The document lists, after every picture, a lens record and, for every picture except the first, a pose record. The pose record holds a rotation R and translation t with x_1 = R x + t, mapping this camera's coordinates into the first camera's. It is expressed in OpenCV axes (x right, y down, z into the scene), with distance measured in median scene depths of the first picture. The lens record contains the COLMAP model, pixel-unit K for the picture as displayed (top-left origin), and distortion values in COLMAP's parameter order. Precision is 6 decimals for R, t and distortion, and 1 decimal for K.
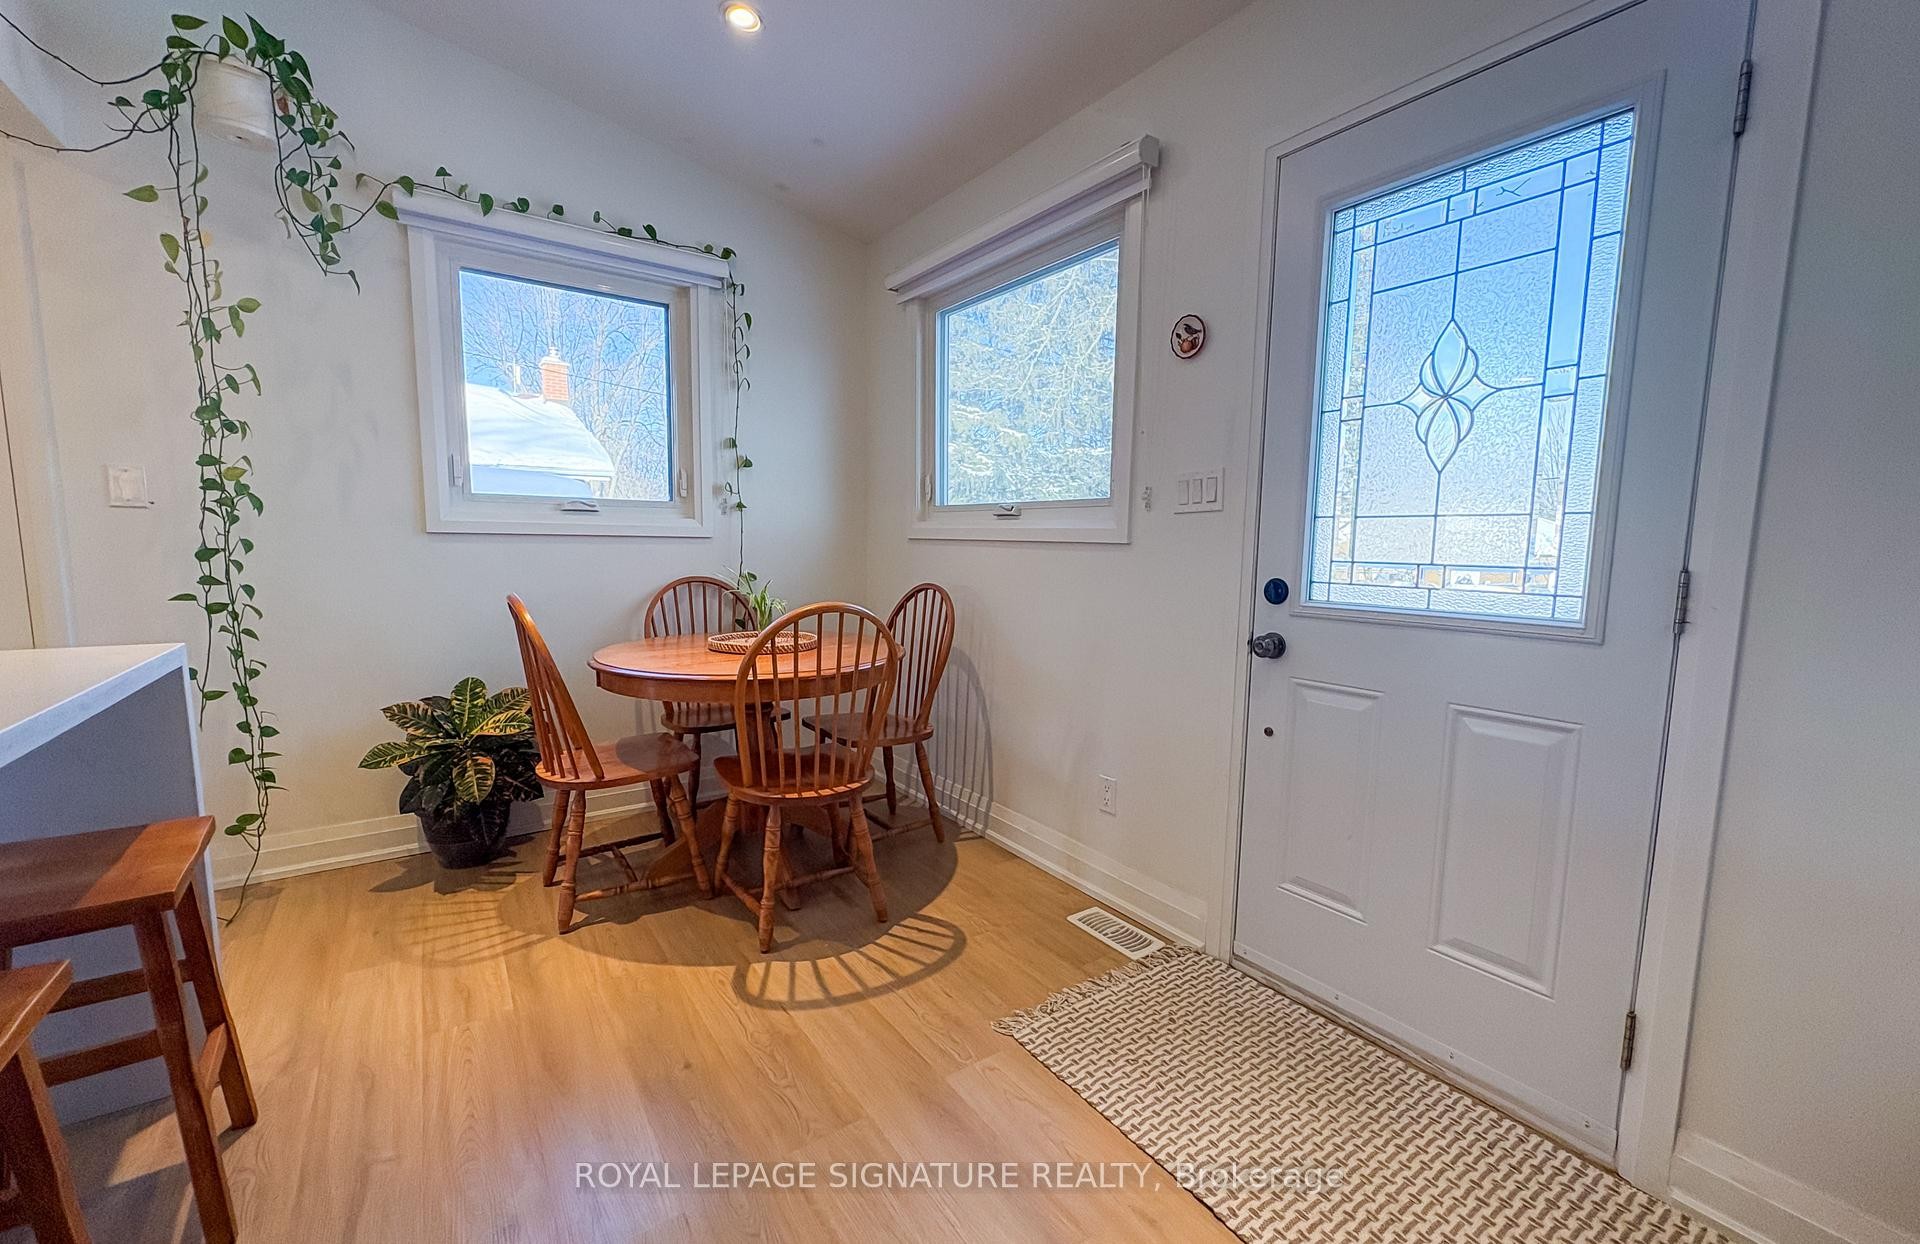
lens RADIAL K [[768.0, 0, 952.9], [0, 768.0, 633.7], [0, 0, 1]] dist [0.003375, -0.001331]
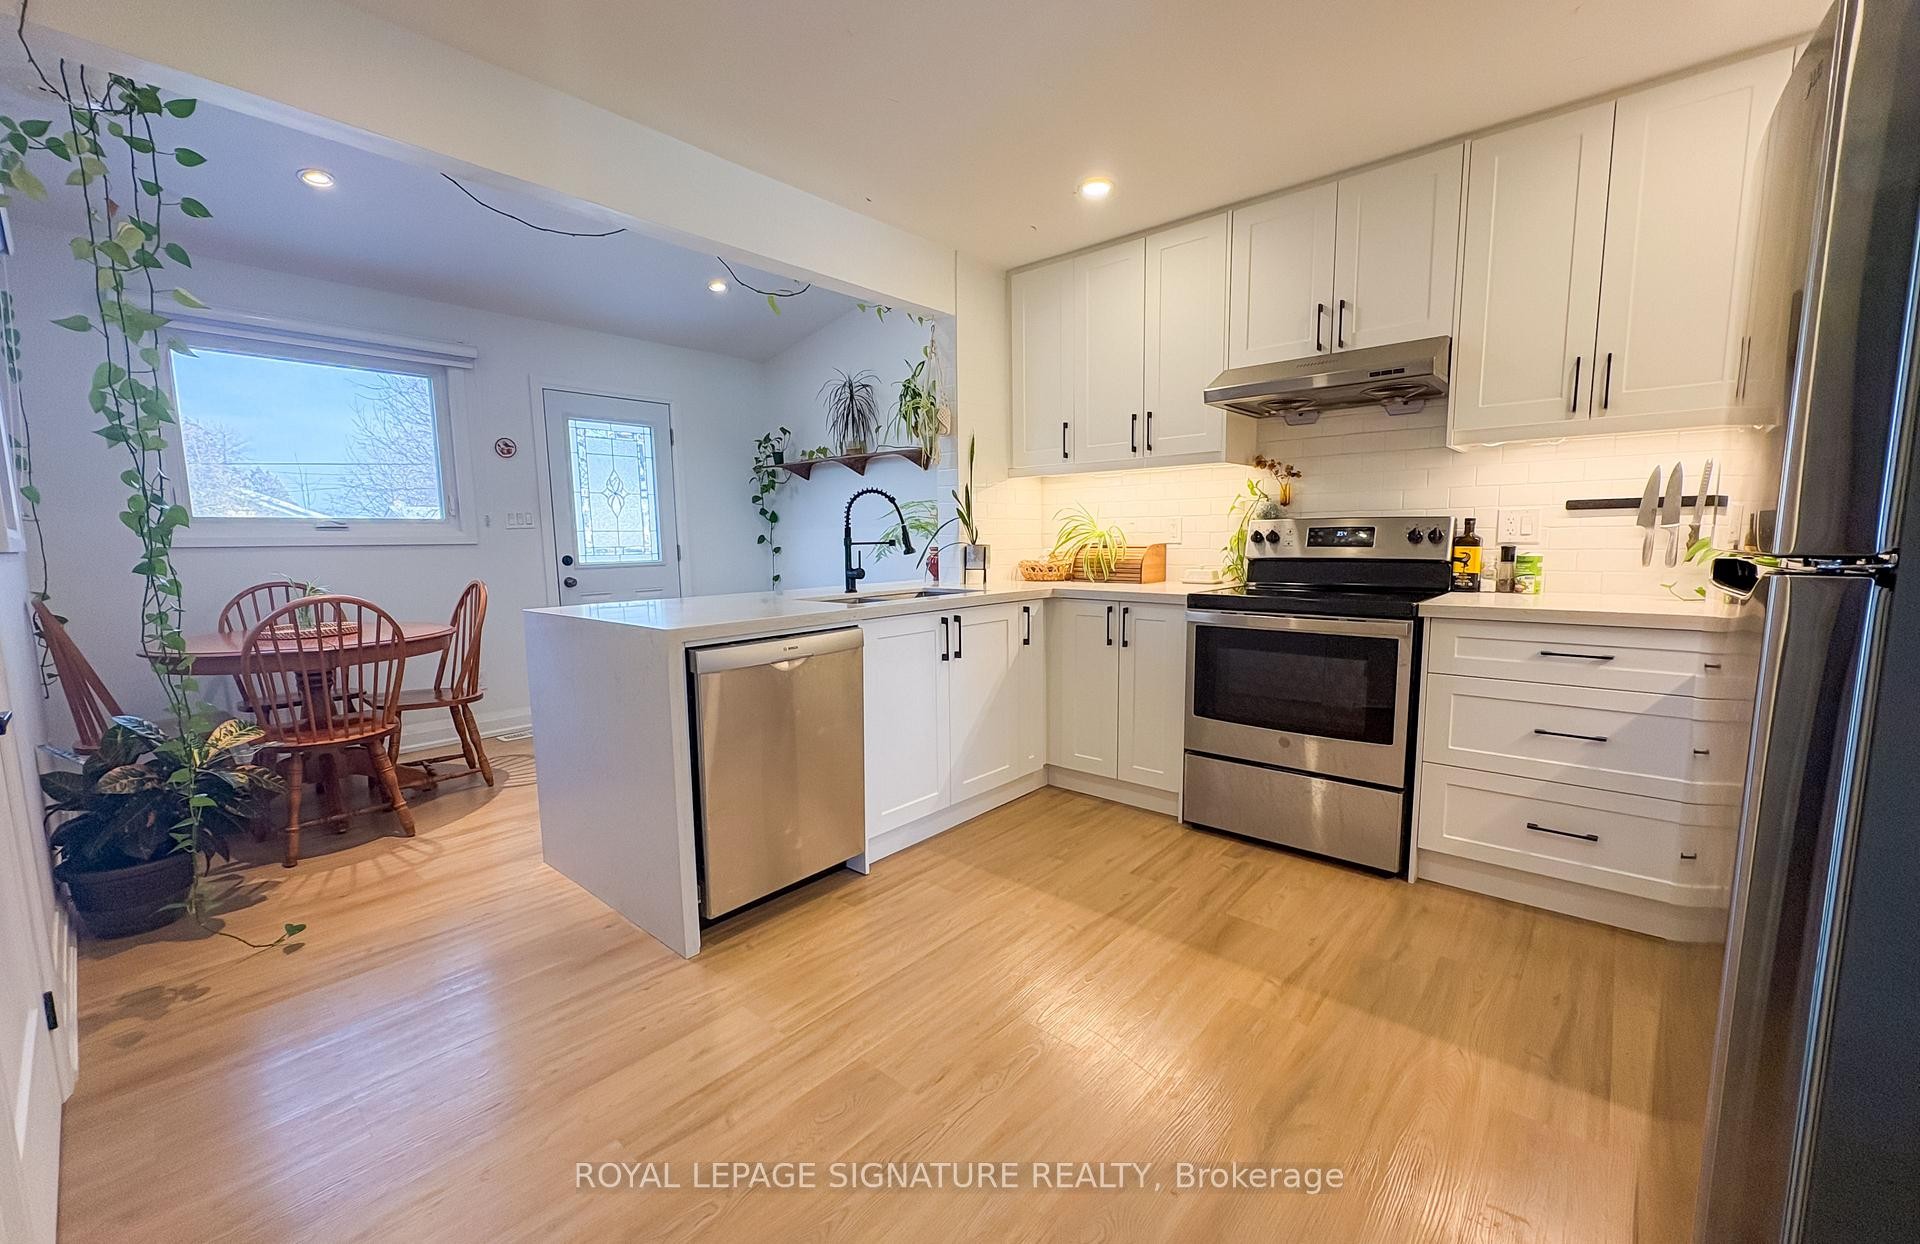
lens RADIAL K [[768.0, 0, 957.6], [0, 768.0, 624.0], [0, 0, 1]] dist [0.003375, -0.001331]
pose [[-0.242383, -0.122098, 0.962467, -2.105186], [0.123939, 0.980024, 0.155538, -0.075885], [-0.962232, 0.156987, -0.222409, 0.327680]]
